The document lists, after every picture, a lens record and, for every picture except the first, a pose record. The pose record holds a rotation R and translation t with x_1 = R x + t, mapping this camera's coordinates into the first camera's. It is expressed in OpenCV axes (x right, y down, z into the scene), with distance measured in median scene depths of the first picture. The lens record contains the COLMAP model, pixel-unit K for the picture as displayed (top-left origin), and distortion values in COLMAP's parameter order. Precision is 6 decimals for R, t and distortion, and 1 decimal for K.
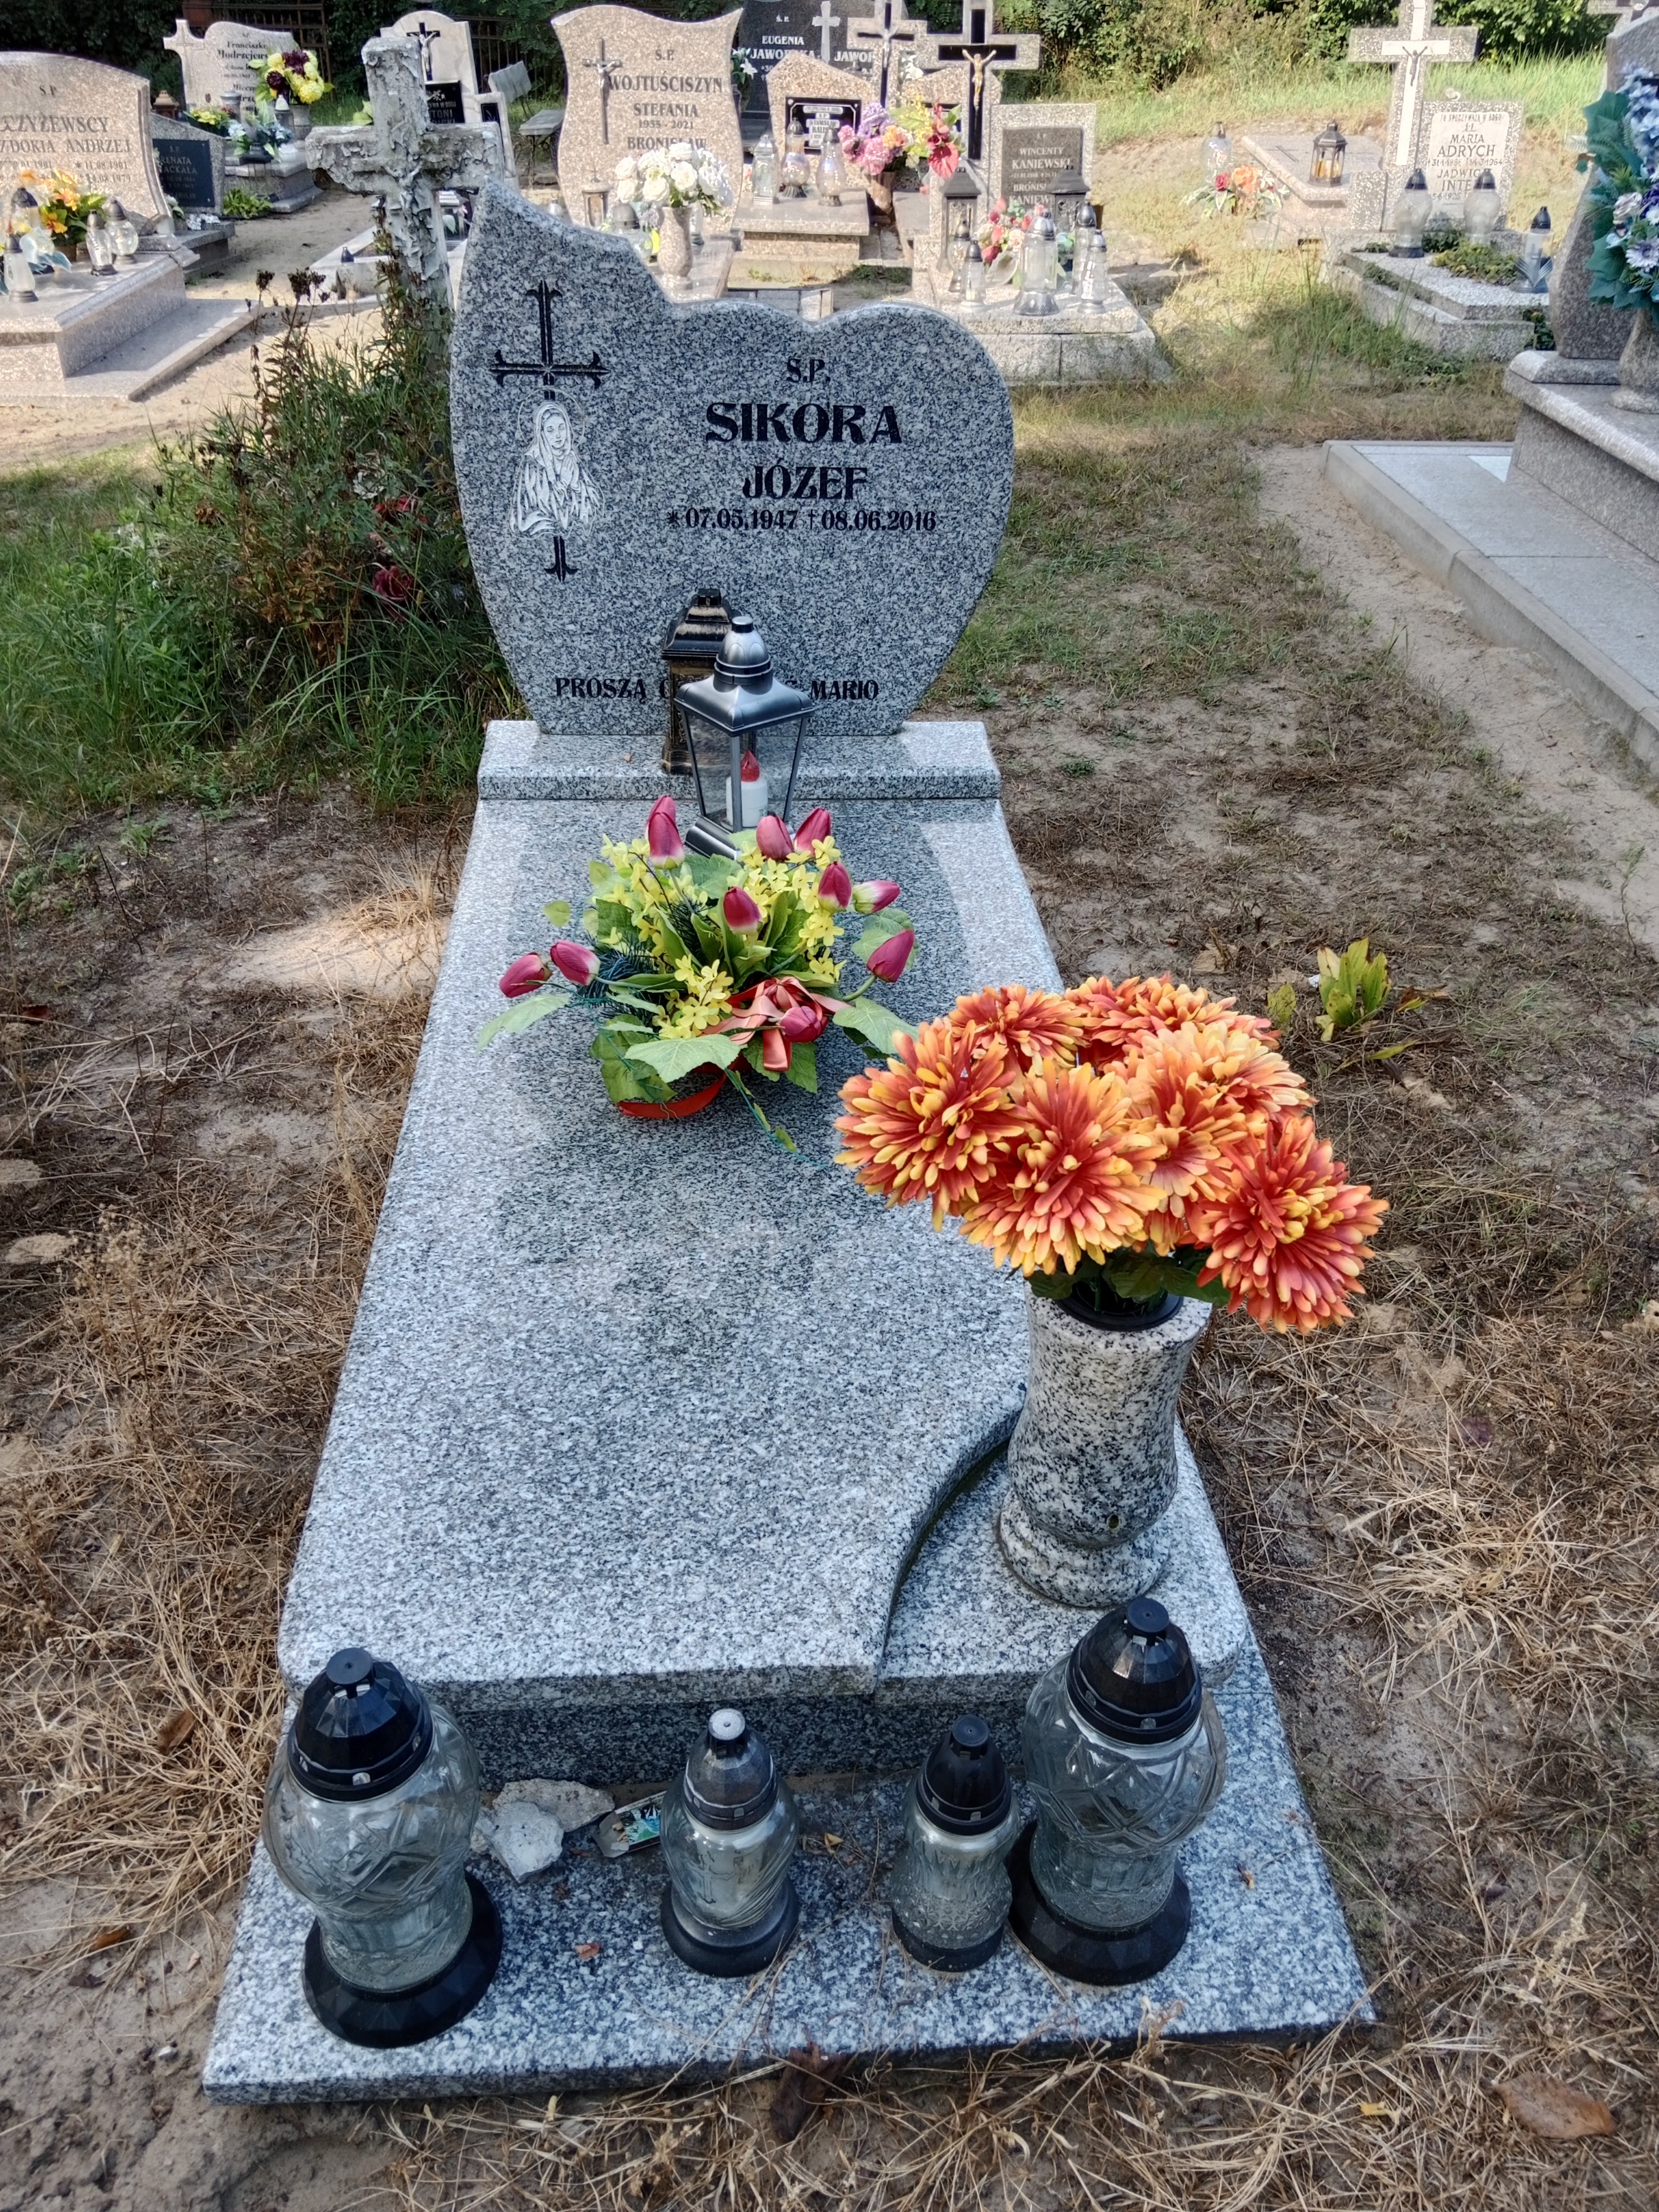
lens RADIAL K [[1696.6, 0, 827.2], [0, 1696.6, 1109.6], [0, 0, 1]] dist [0.055887, -0.092718]
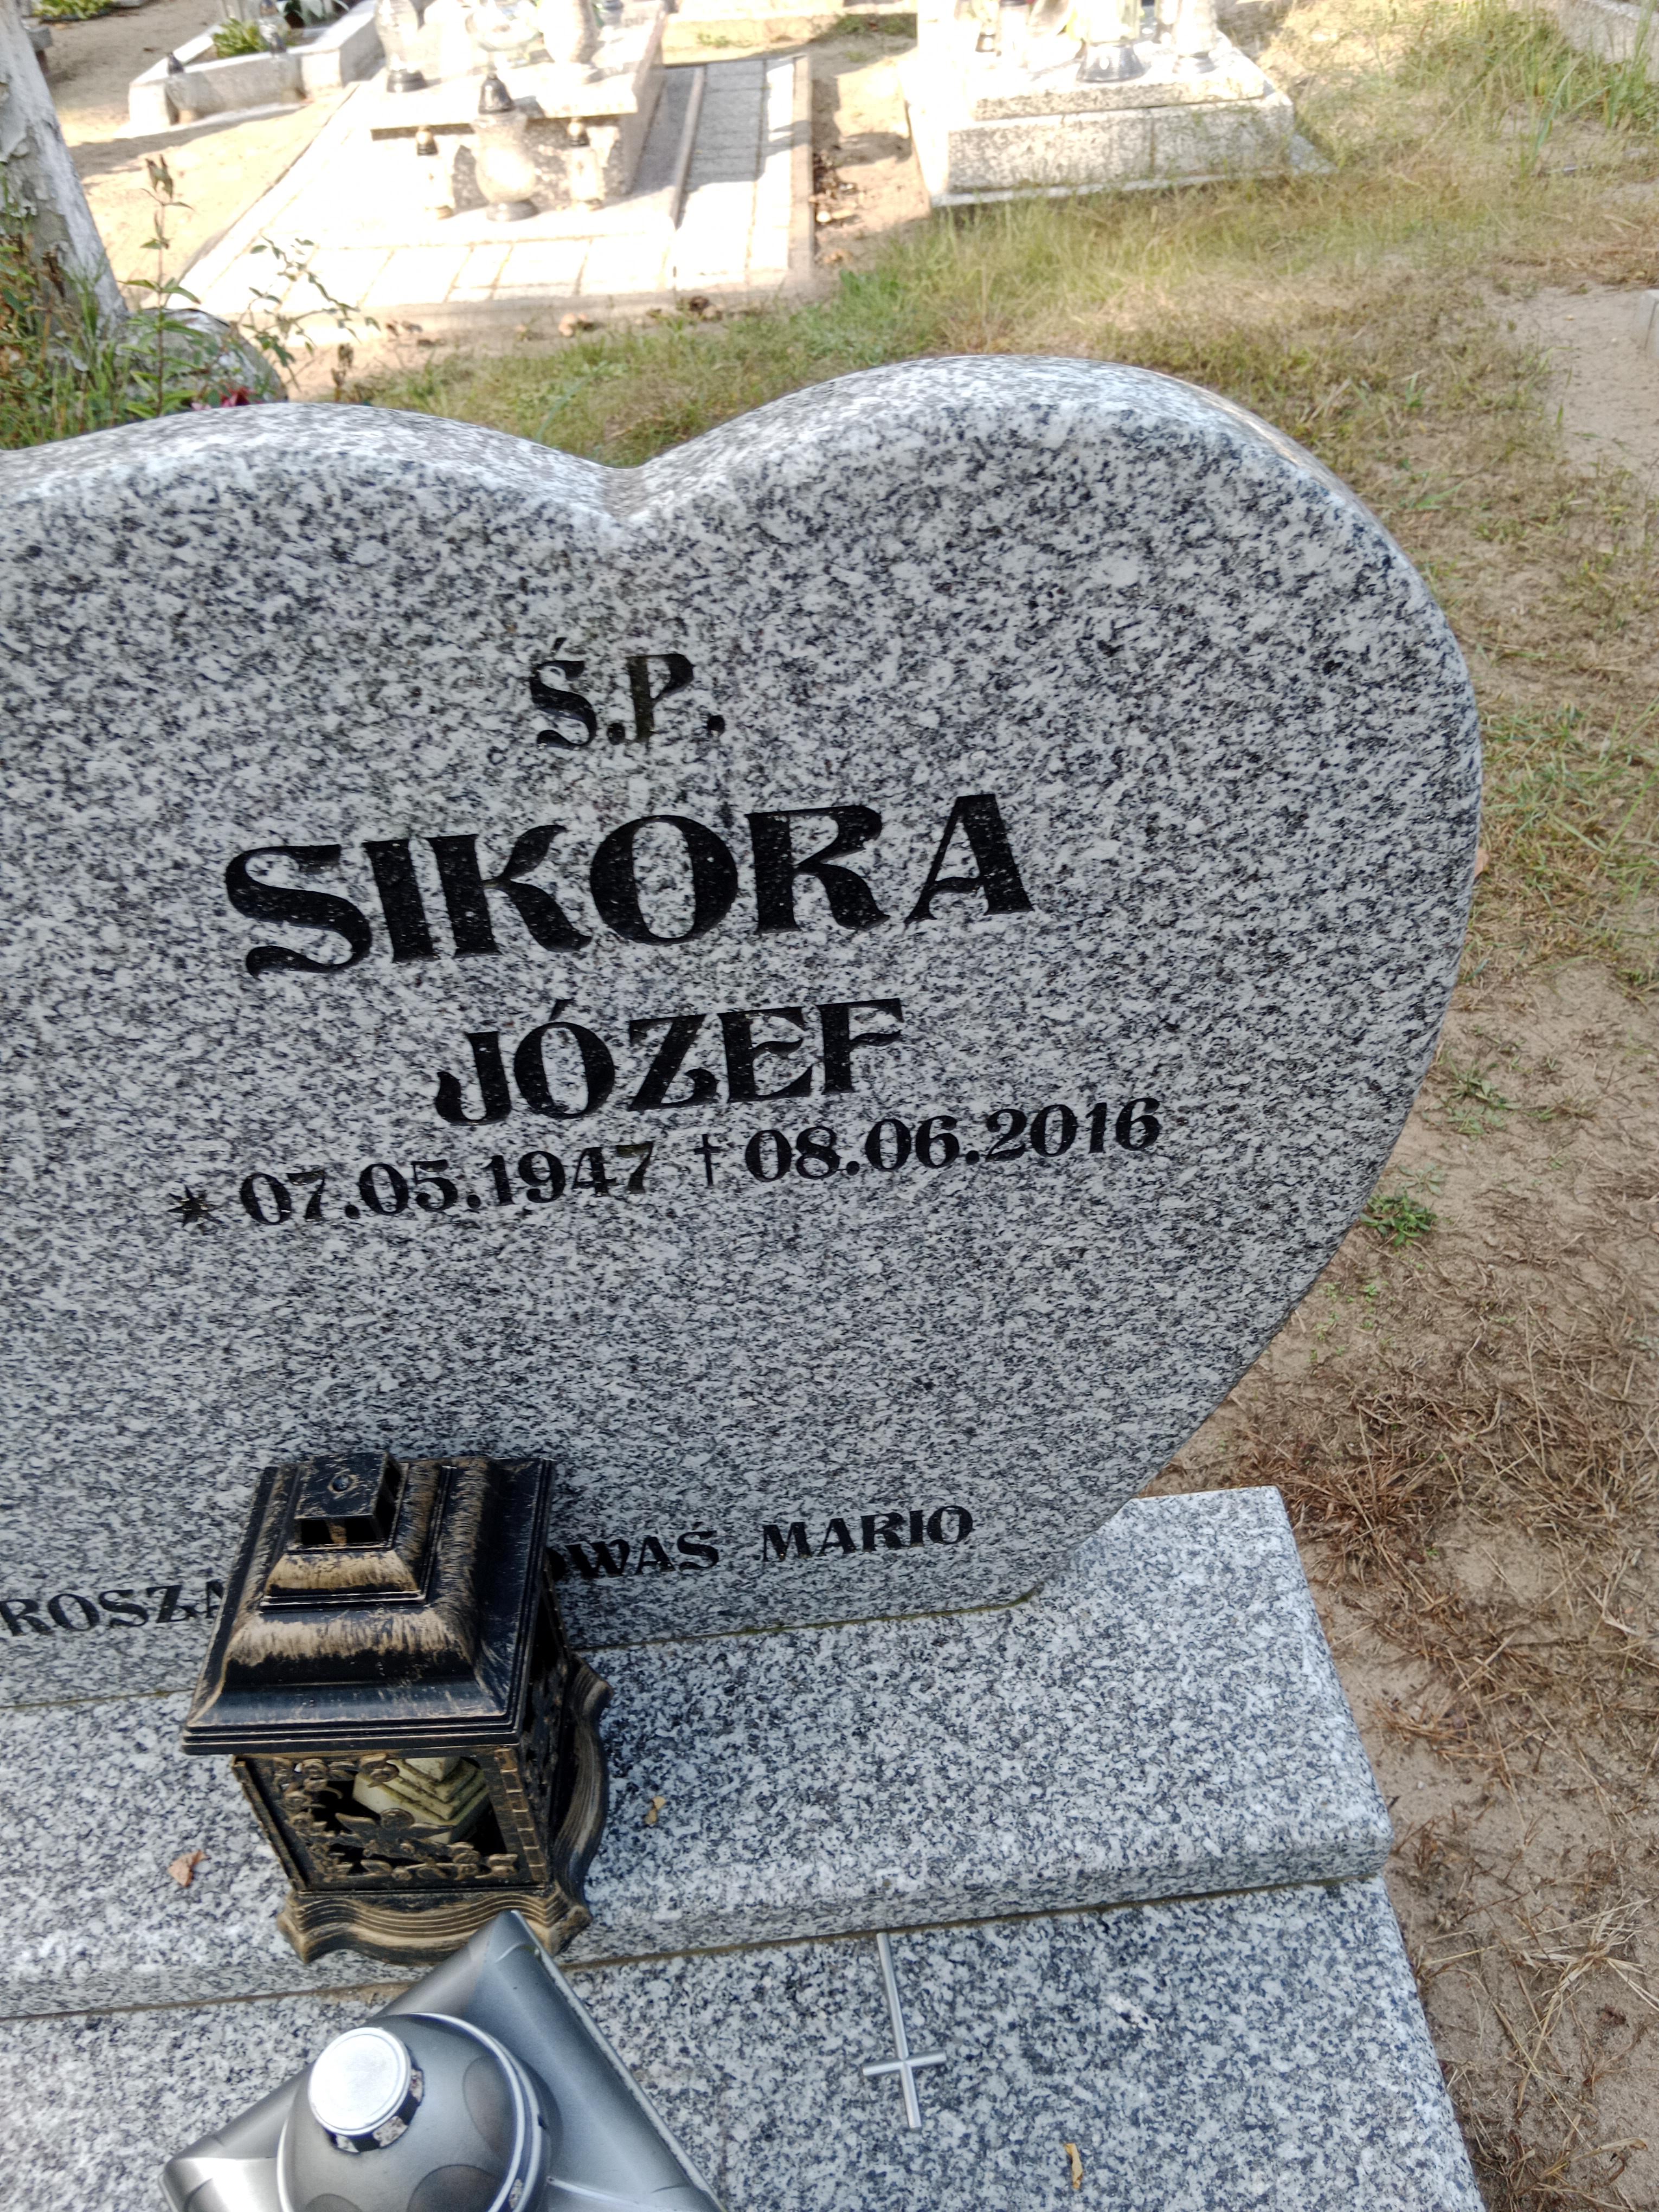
lens RADIAL K [[1696.6, 0, 828.5], [0, 1696.6, 1100.3], [0, 0, 1]] dist [0.055887, -0.092718]
pose [[0.997546, -0.061263, -0.033900, 0.020146], [0.064650, 0.991829, 0.109979, -0.389172], [0.026886, -0.111901, 0.993356, 0.741037]]
